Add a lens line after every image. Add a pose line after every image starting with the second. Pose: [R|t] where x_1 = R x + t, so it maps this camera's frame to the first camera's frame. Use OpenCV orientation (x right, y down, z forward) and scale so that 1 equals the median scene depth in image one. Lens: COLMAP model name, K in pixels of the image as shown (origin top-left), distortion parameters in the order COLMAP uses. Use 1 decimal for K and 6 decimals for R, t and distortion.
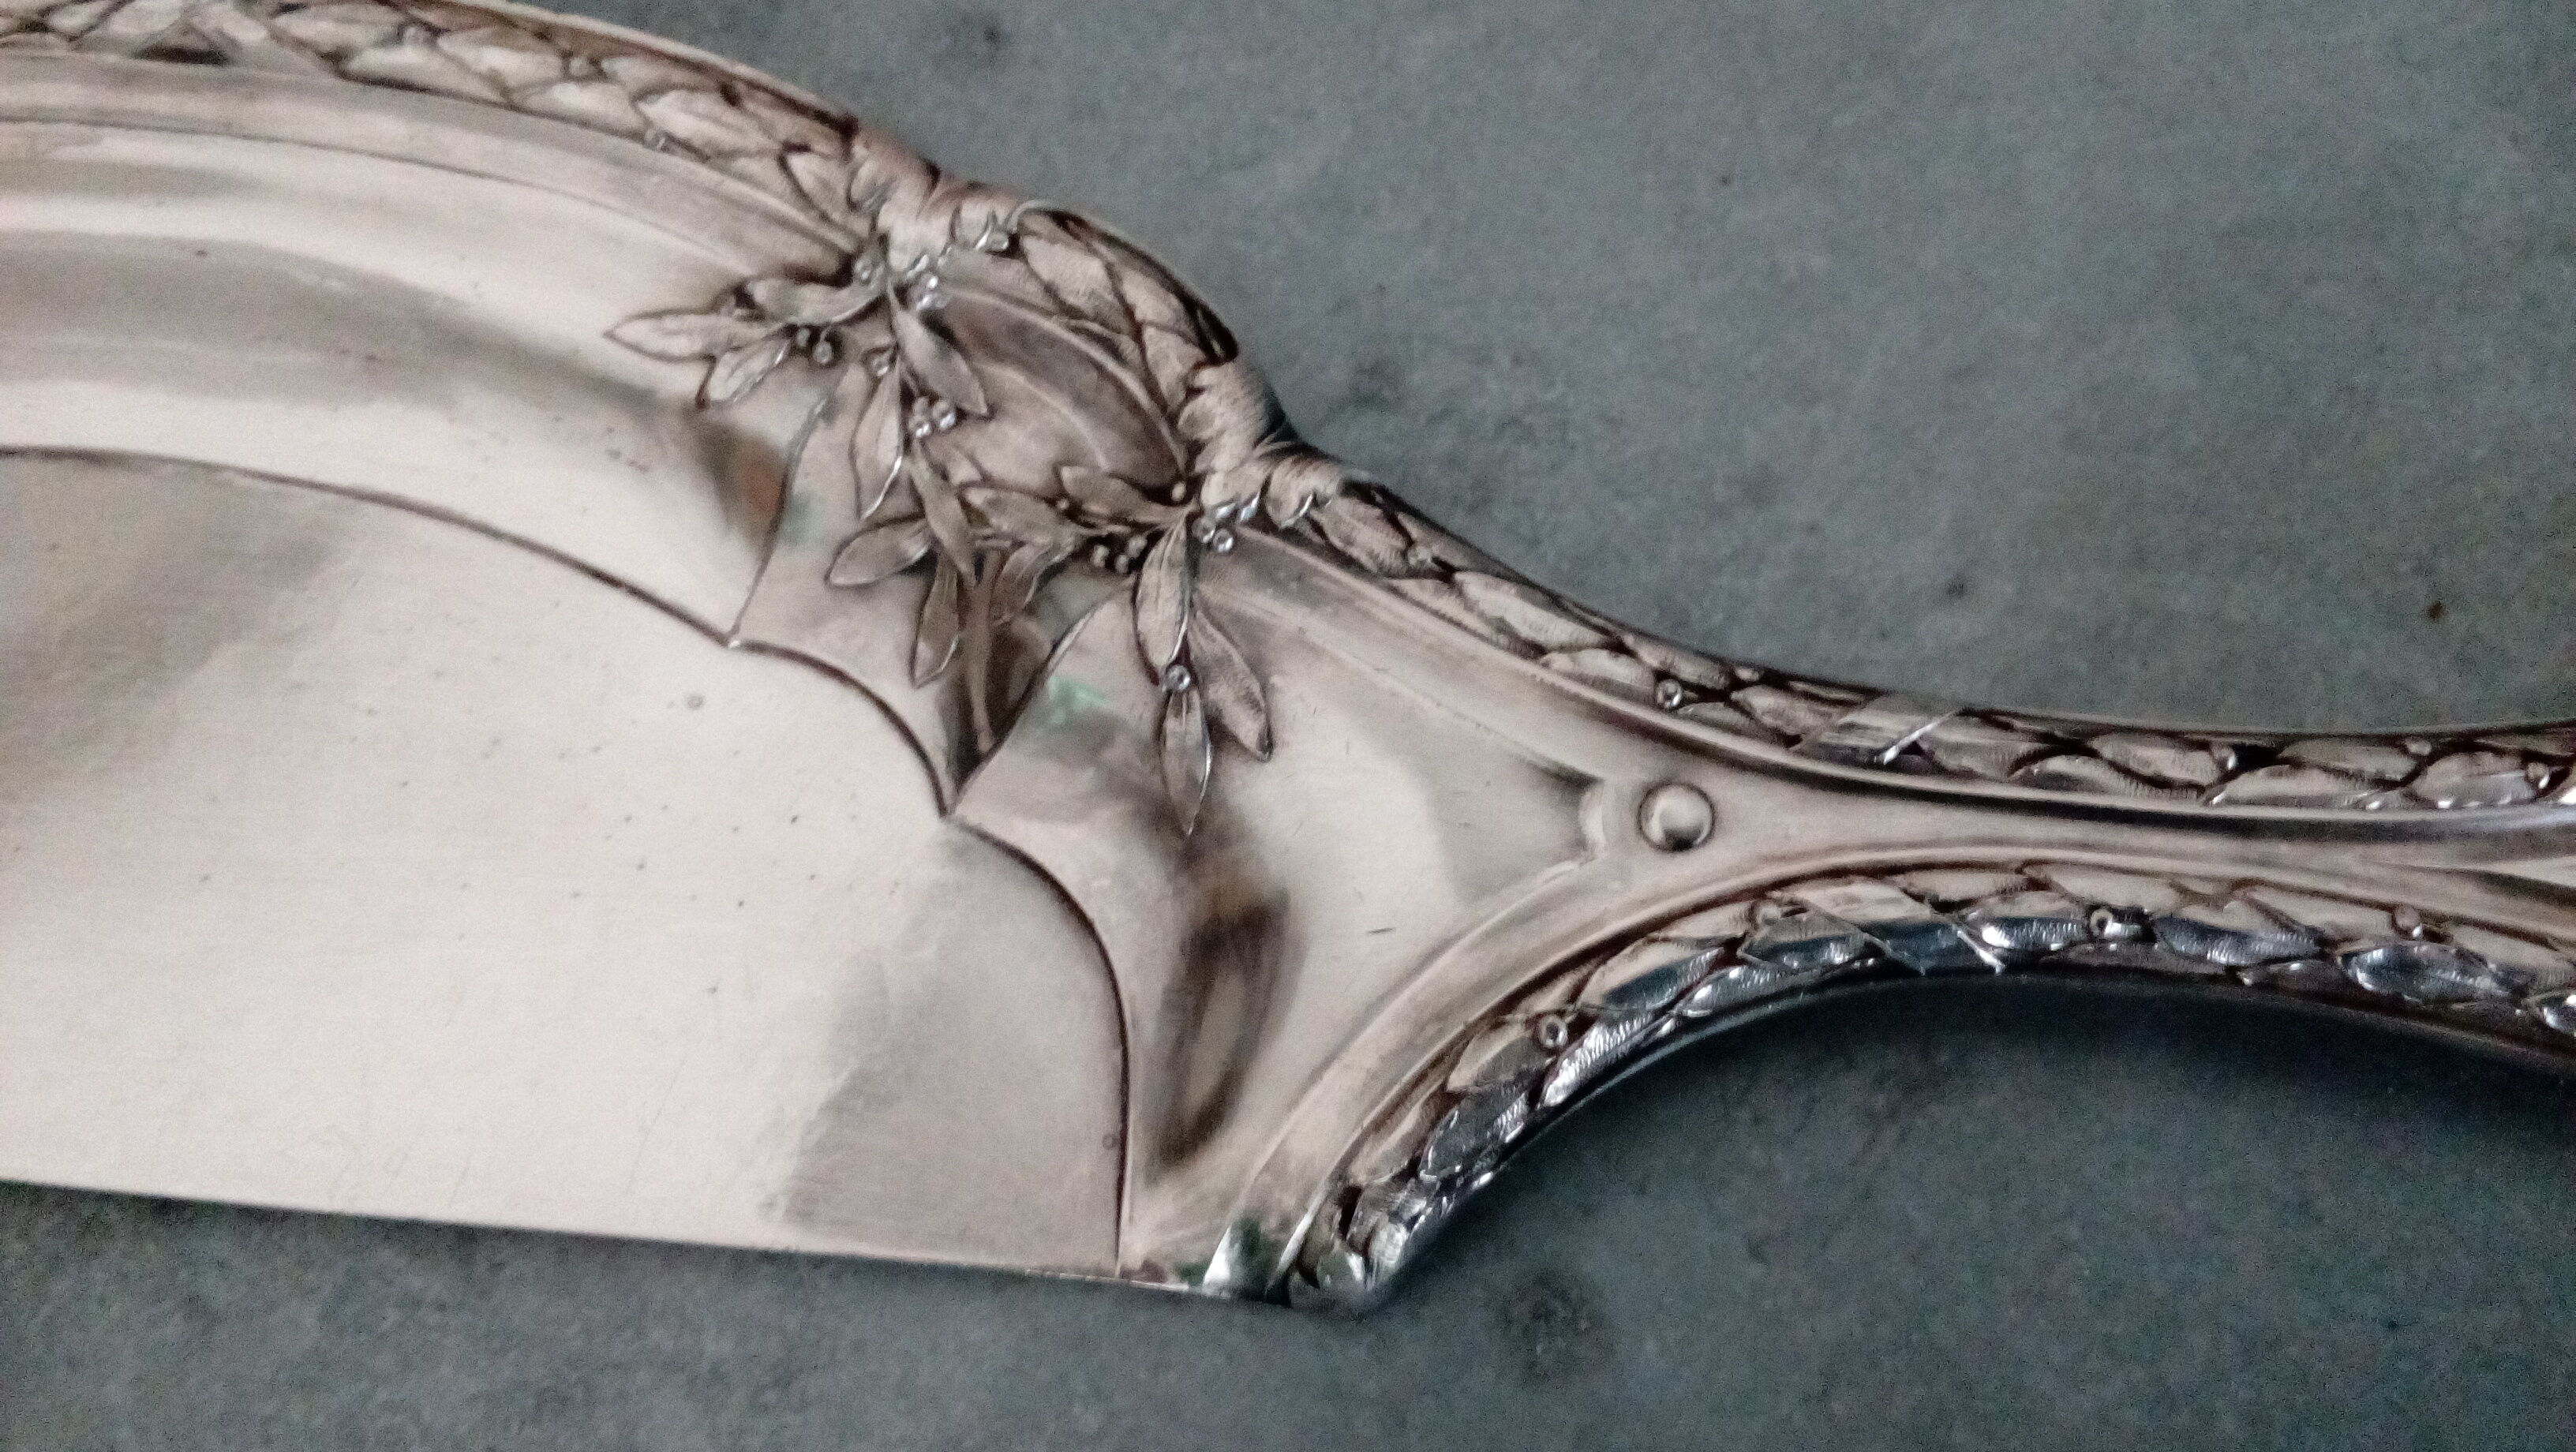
lens RADIAL K [[2034.1, 0, 1288.0], [0, 2034.1, 726.0], [0, 0, 1]] dist [0.149518, -0.265739]
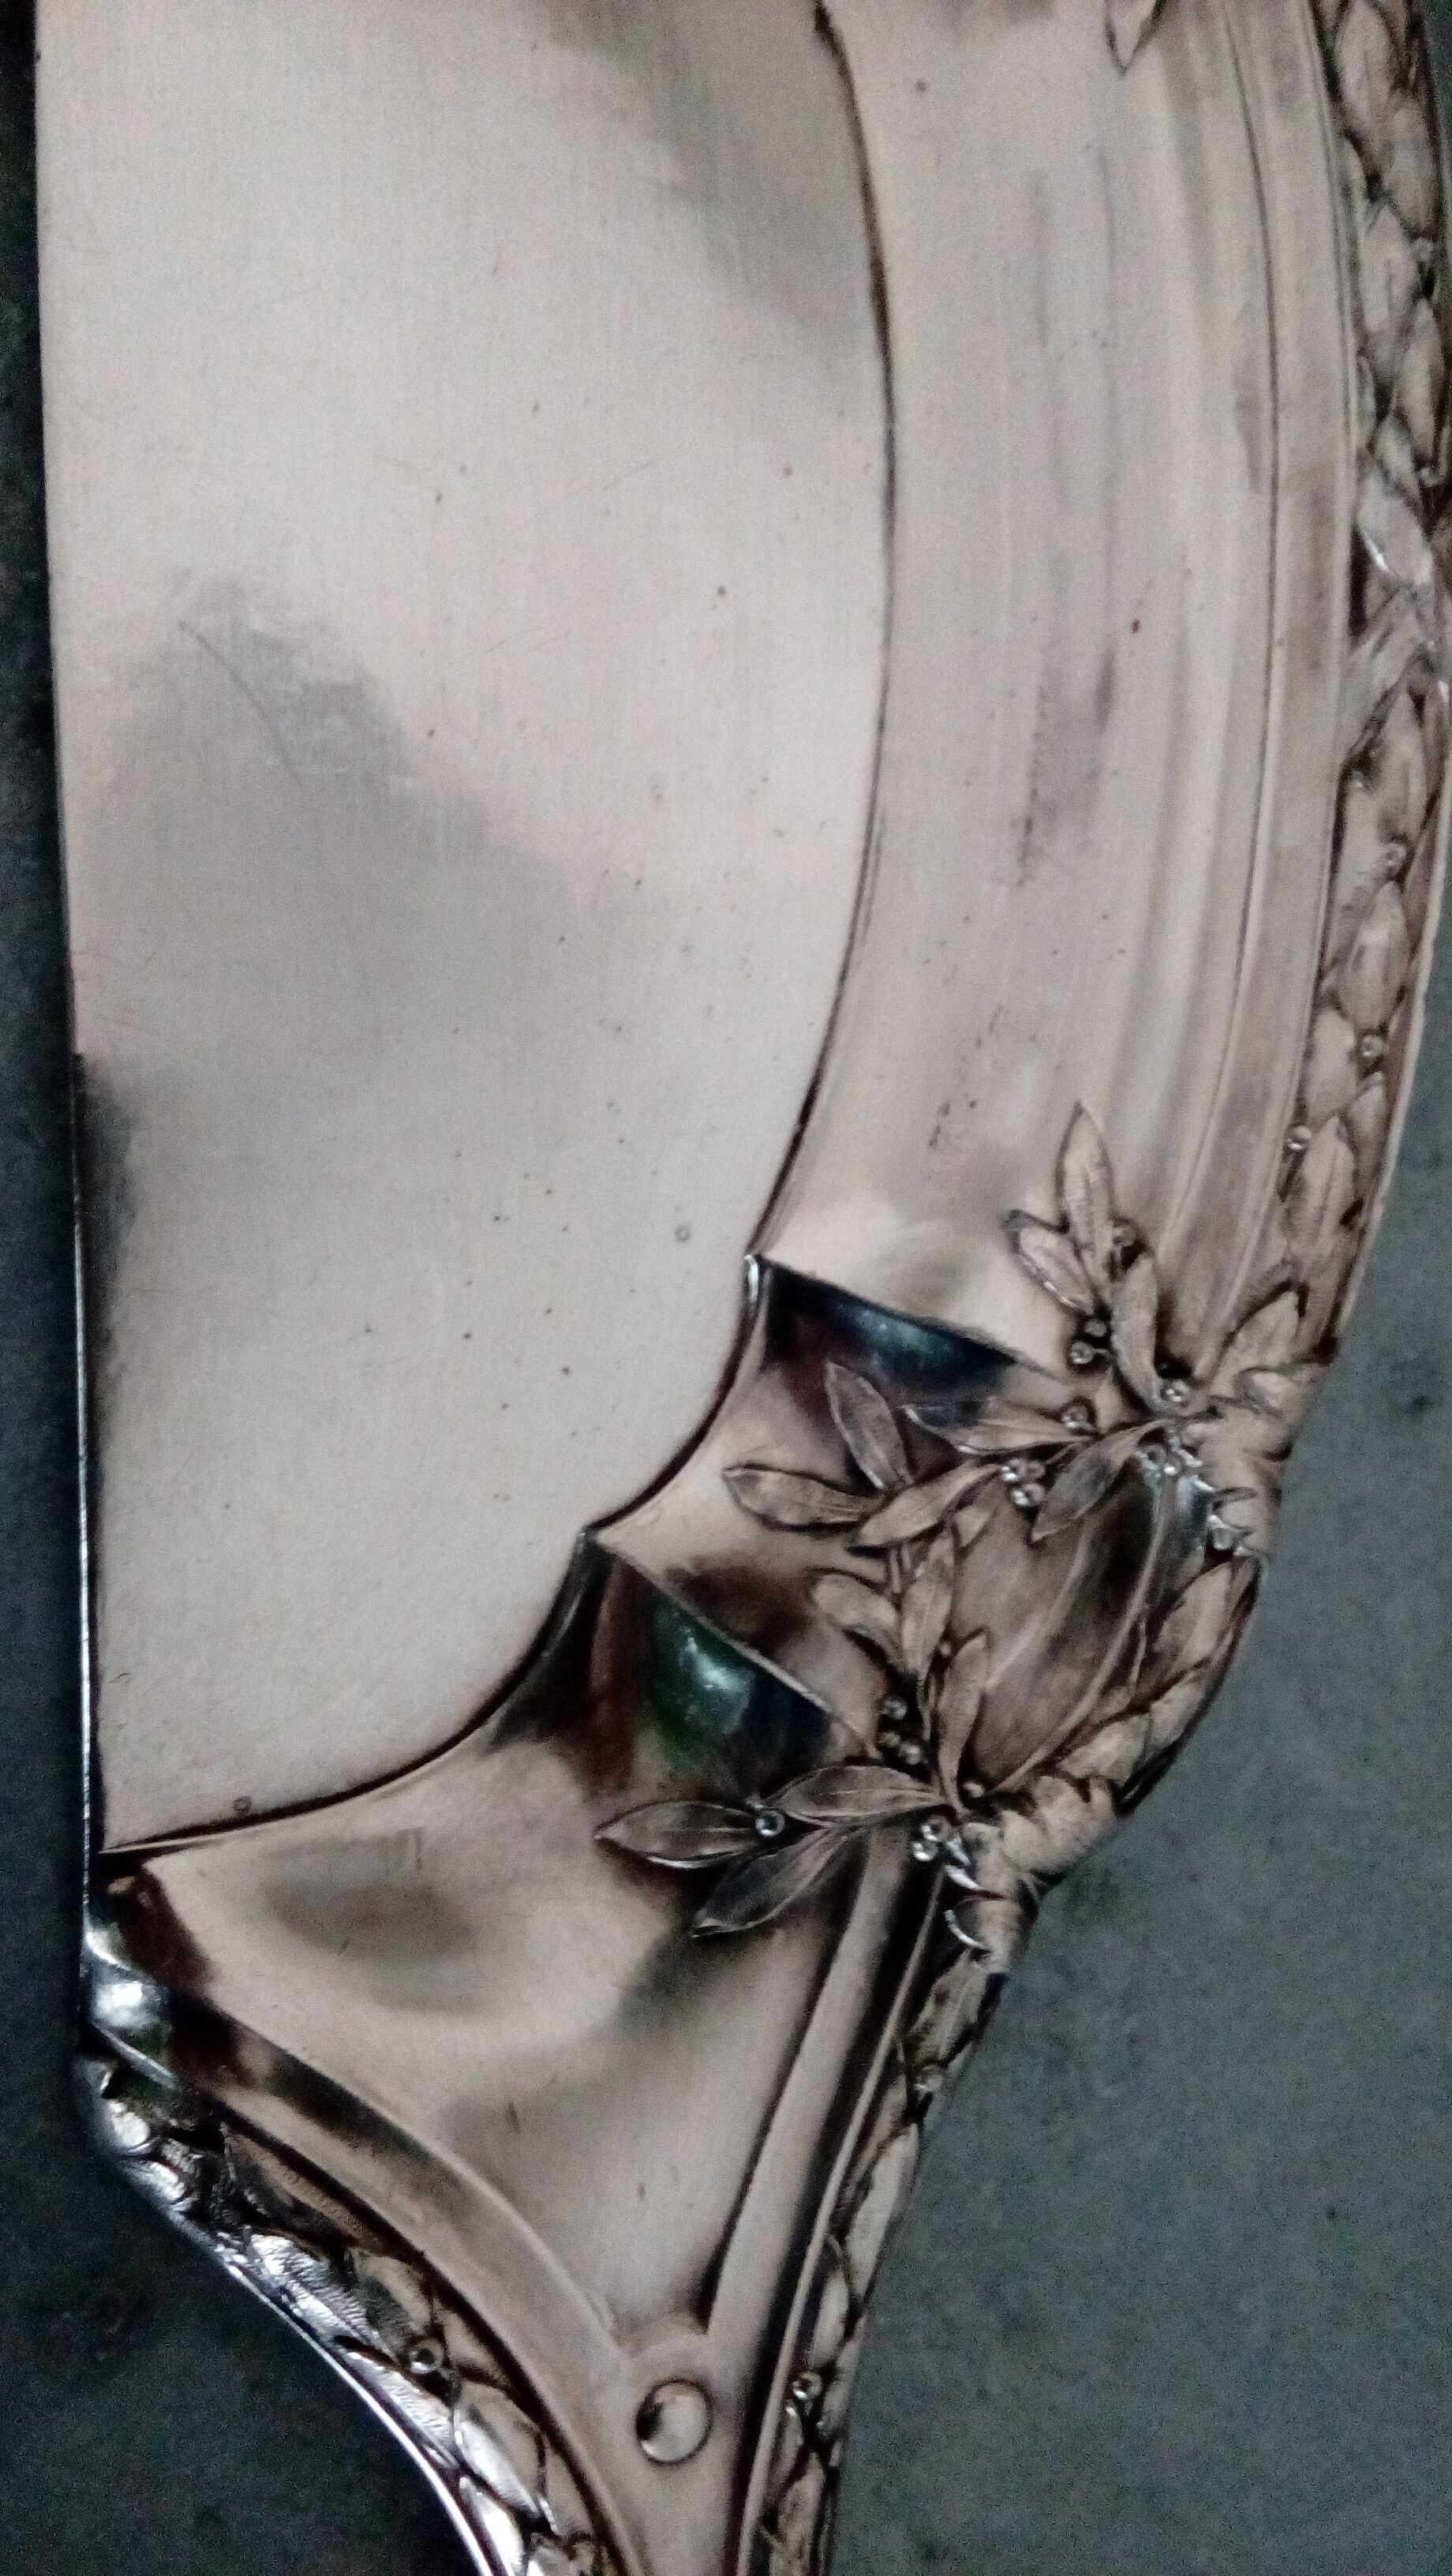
lens RADIAL K [[2034.1, 0, 726.0], [0, 2034.1, 1288.0], [0, 0, 1]] dist [0.149518, -0.265739]
pose [[0.095675, 0.992055, 0.081685, -0.345924], [-0.994162, 0.099345, -0.042097, 0.009979], [-0.049877, -0.077180, 0.995769, 0.113324]]
